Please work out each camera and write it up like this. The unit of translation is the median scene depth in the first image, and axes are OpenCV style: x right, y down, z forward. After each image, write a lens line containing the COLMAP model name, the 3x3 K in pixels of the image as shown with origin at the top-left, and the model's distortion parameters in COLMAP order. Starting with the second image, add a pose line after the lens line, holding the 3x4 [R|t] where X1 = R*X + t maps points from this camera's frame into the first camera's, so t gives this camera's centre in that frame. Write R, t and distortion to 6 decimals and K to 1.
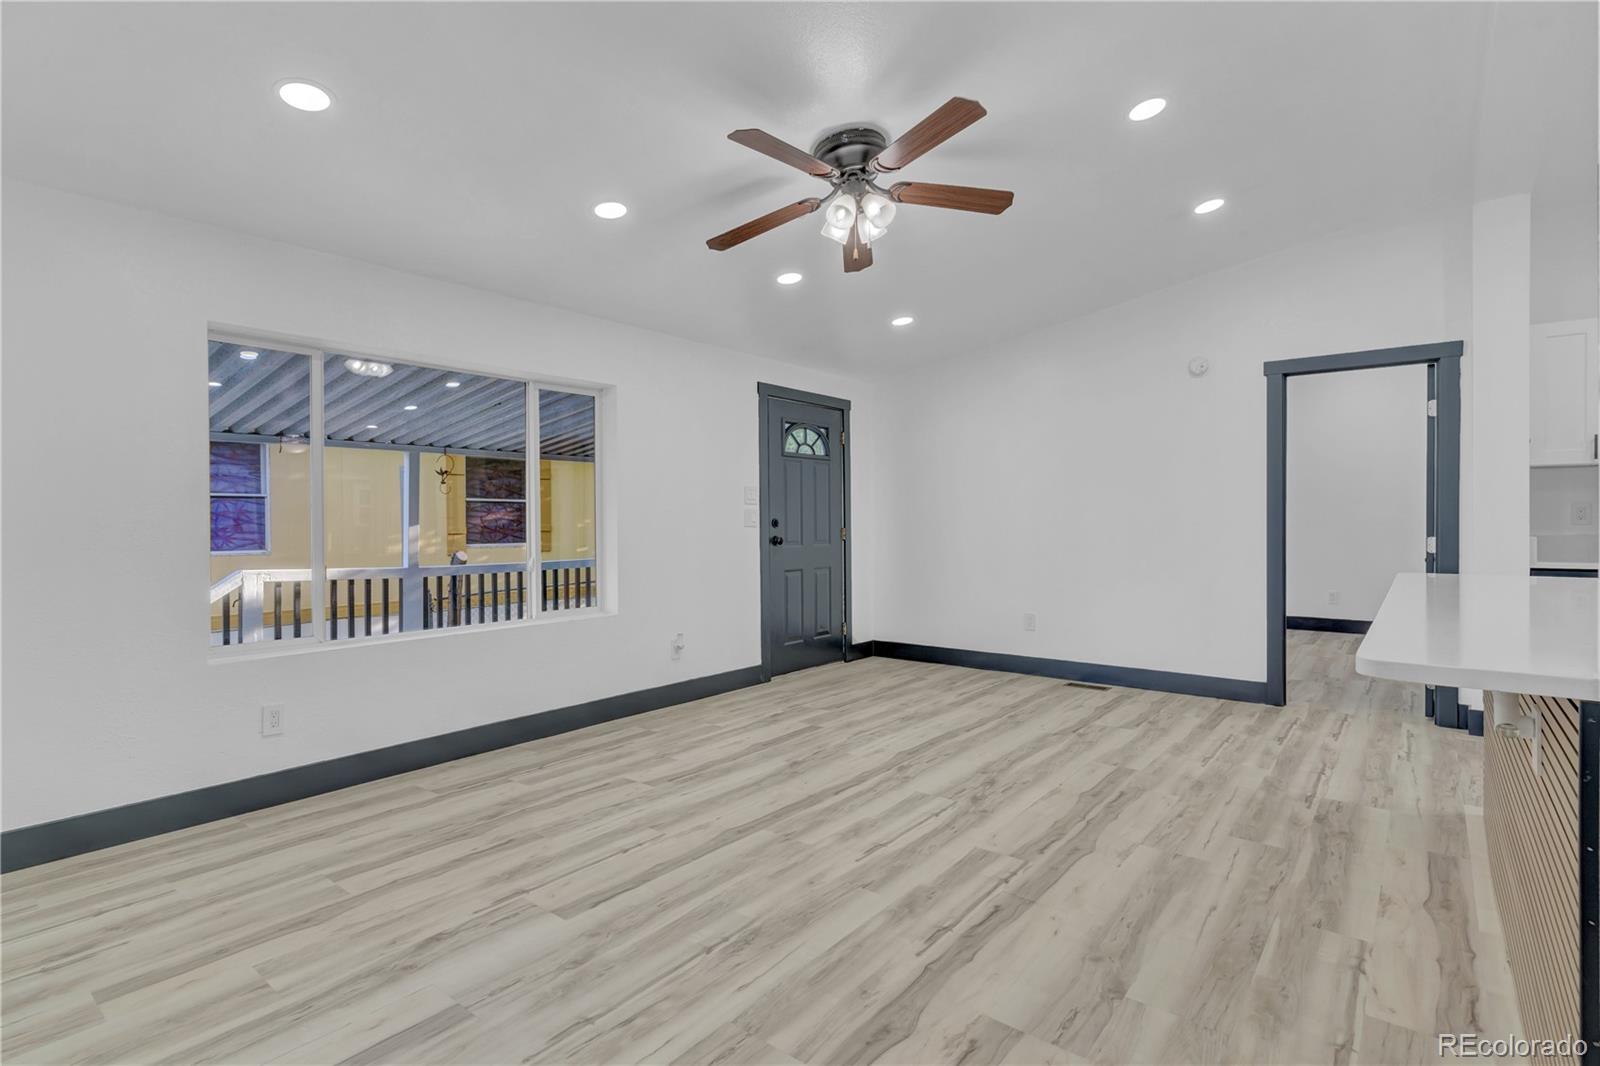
lens RADIAL K [[783.9, 0, 793.2], [0, 783.9, 531.7], [0, 0, 1]] dist [0.003761, -0.000252]
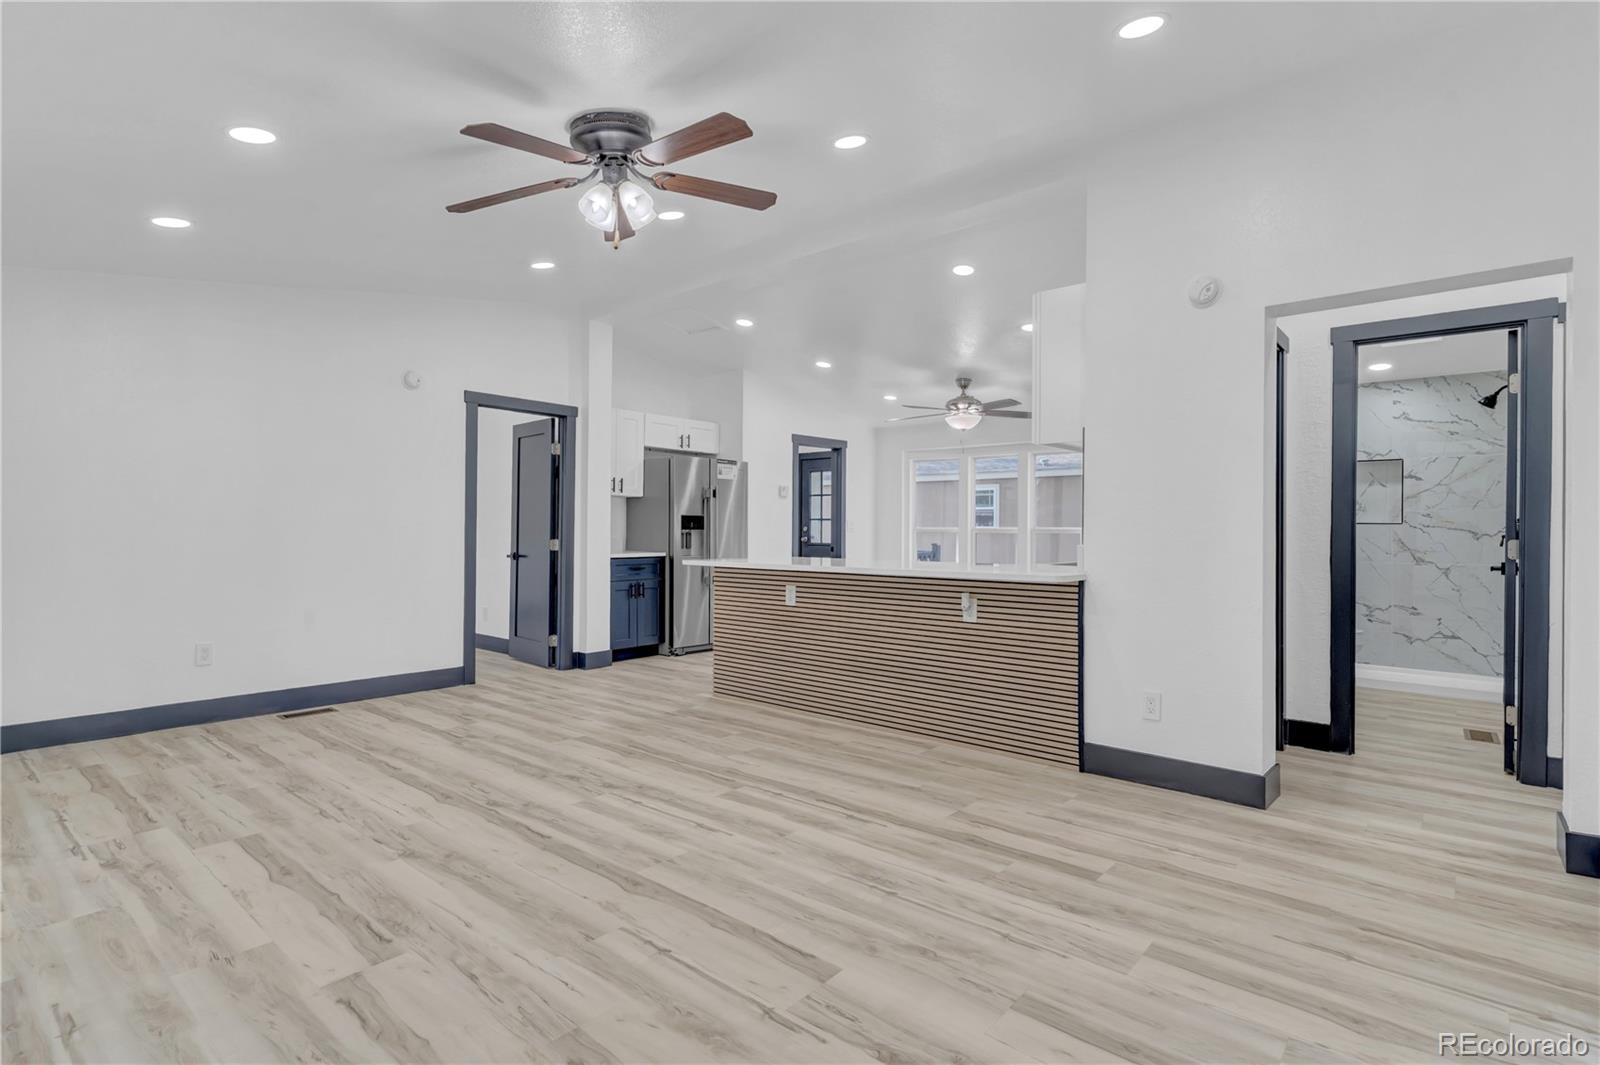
lens RADIAL K [[783.9, 0, 794.7], [0, 783.9, 518.5], [0, 0, 1]] dist [0.003761, -0.000252]
pose [[0.033709, 0.020417, 0.999223, -0.883640], [0.007415, 0.999759, -0.020678, 0.001731], [-0.999404, 0.008106, 0.033550, 0.757962]]
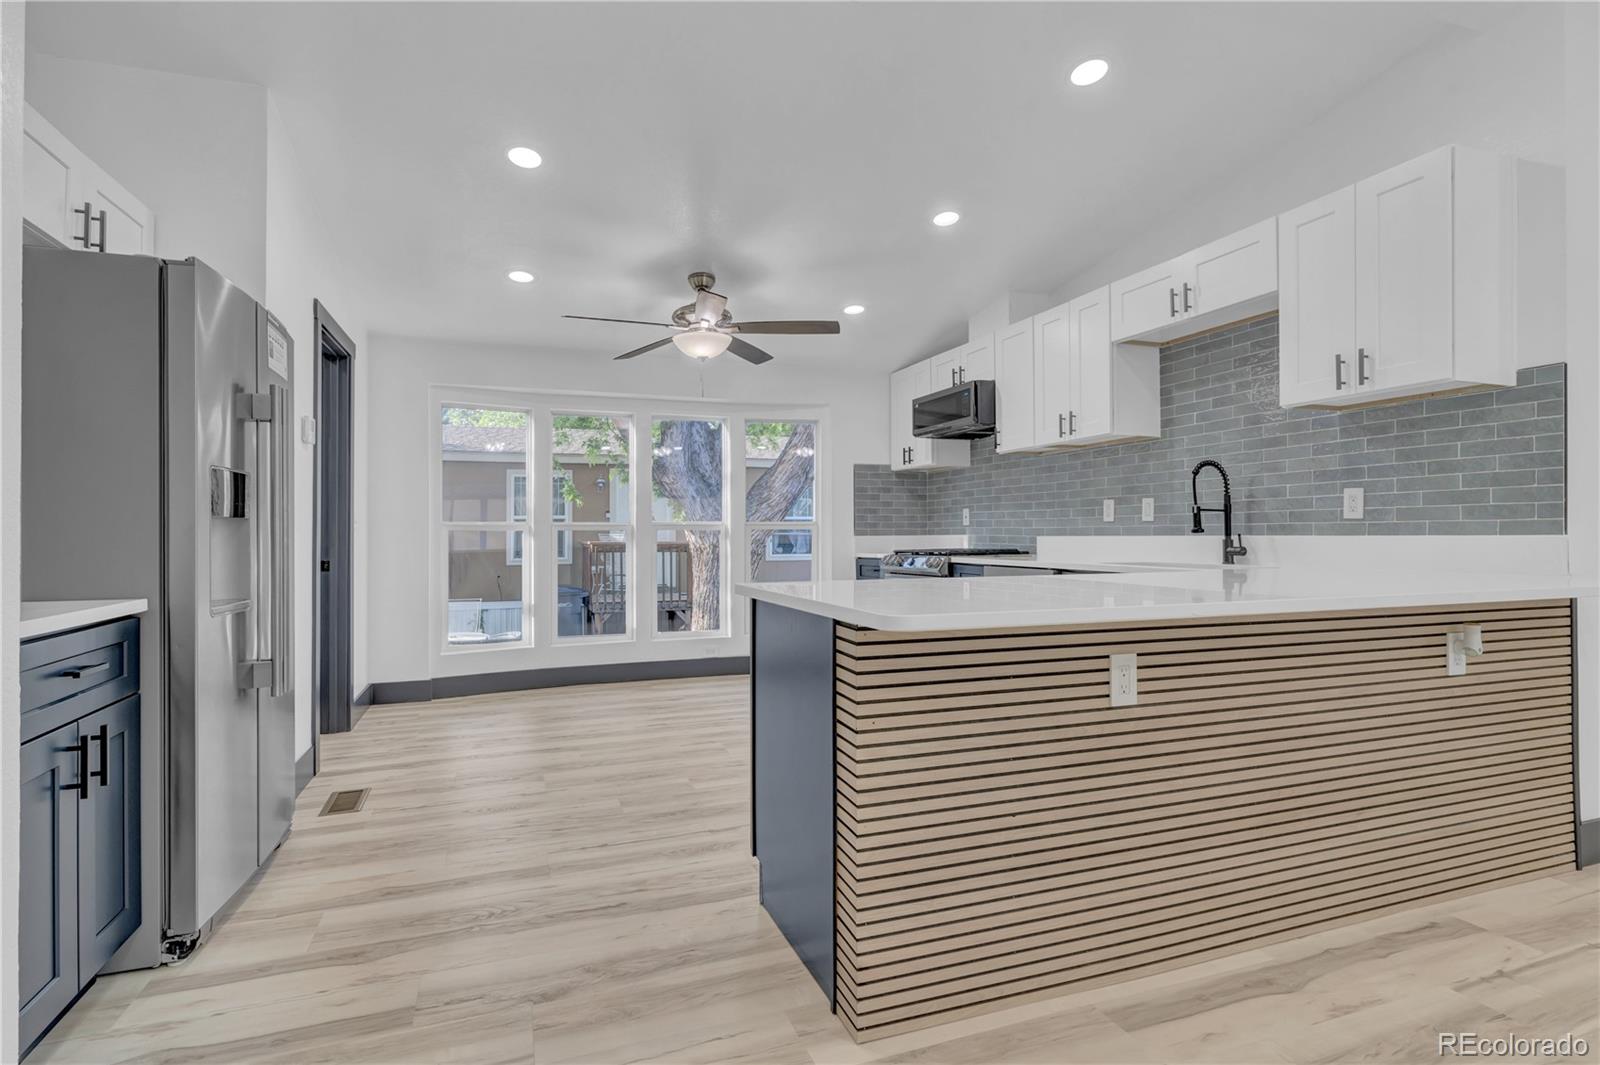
lens RADIAL K [[783.9, 0, 798.3], [0, 783.9, 527.4], [0, 0, 1]] dist [0.003761, -0.000252]
pose [[-0.861243, 0.011798, 0.508056, 0.637520], [0.012475, 0.999920, -0.002072, 0.003392], [-0.508040, 0.004553, -0.861322, 1.491695]]
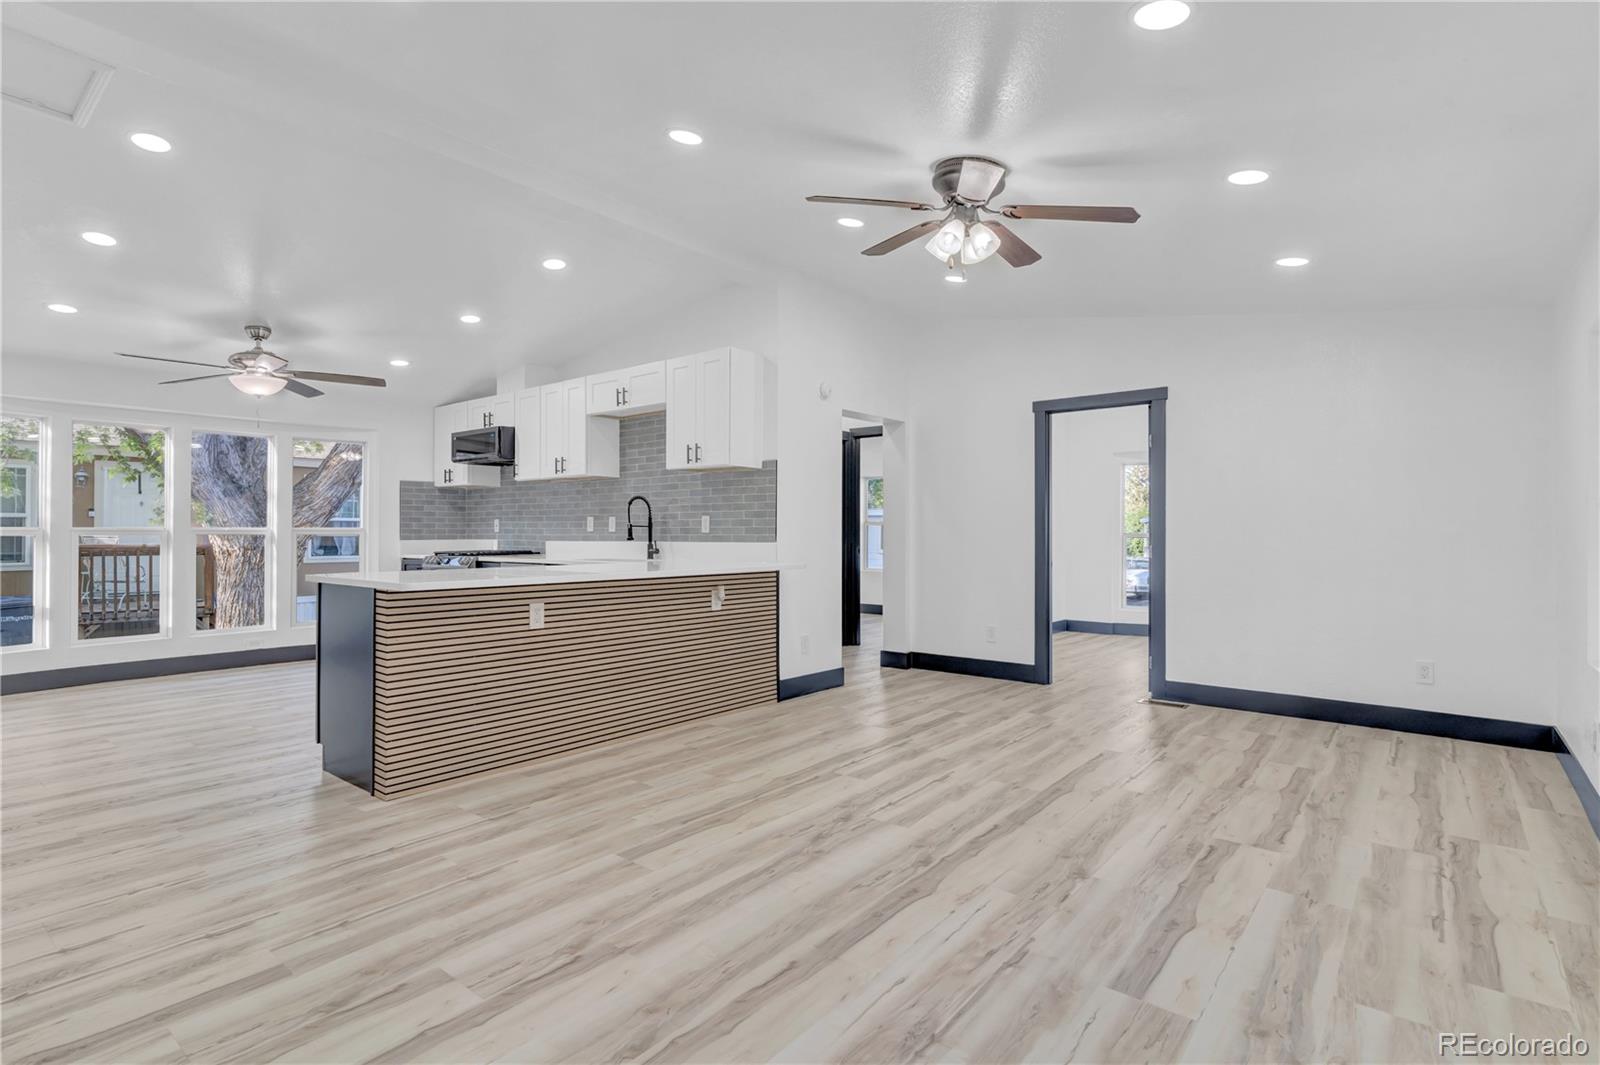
lens RADIAL K [[783.9, 0, 792.0], [0, 783.9, 526.1], [0, 0, 1]] dist [0.003761, -0.000252]
pose [[-0.999946, 0.004150, 0.009527, 0.307301], [0.004158, 0.999991, 0.000896, -0.017964], [-0.009523, 0.000936, -0.999954, 2.087328]]
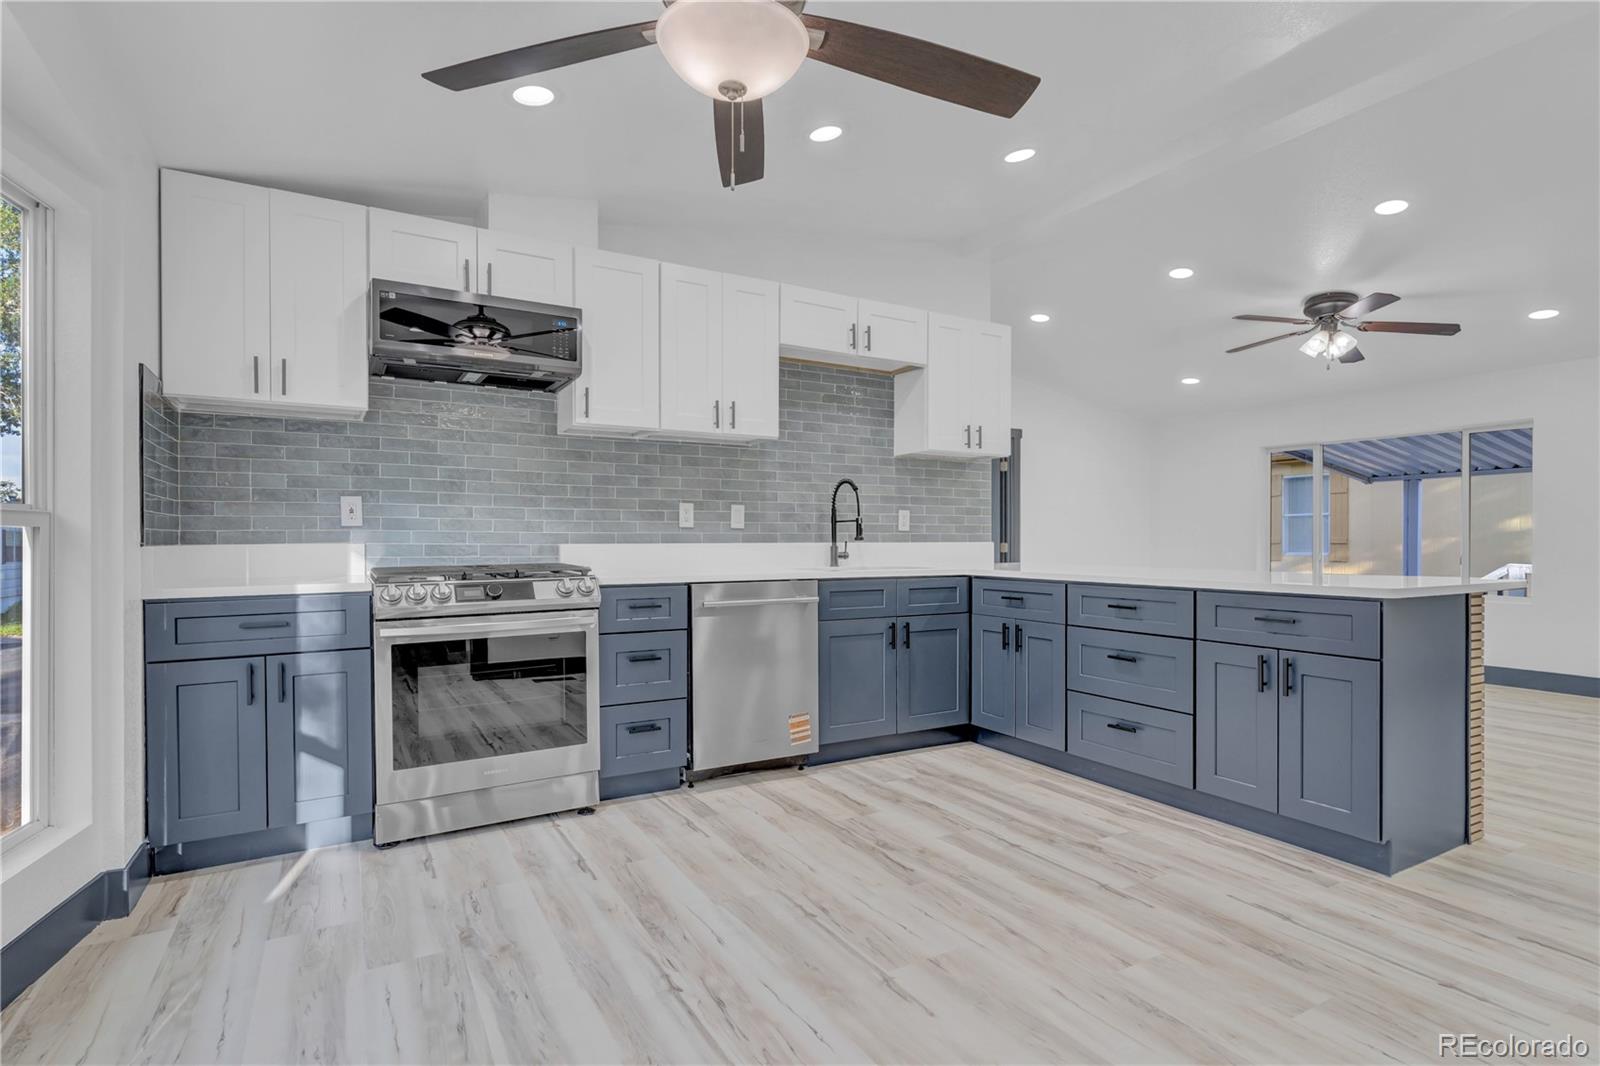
lens RADIAL K [[783.9, 0, 810.5], [0, 783.9, 547.8], [0, 0, 1]] dist [0.003761, -0.000252]
pose [[-0.362287, 0.018069, -0.931891, 2.027332], [-0.009884, 0.999681, 0.023226, -0.002080], [0.932014, 0.017625, -0.361993, 0.601848]]
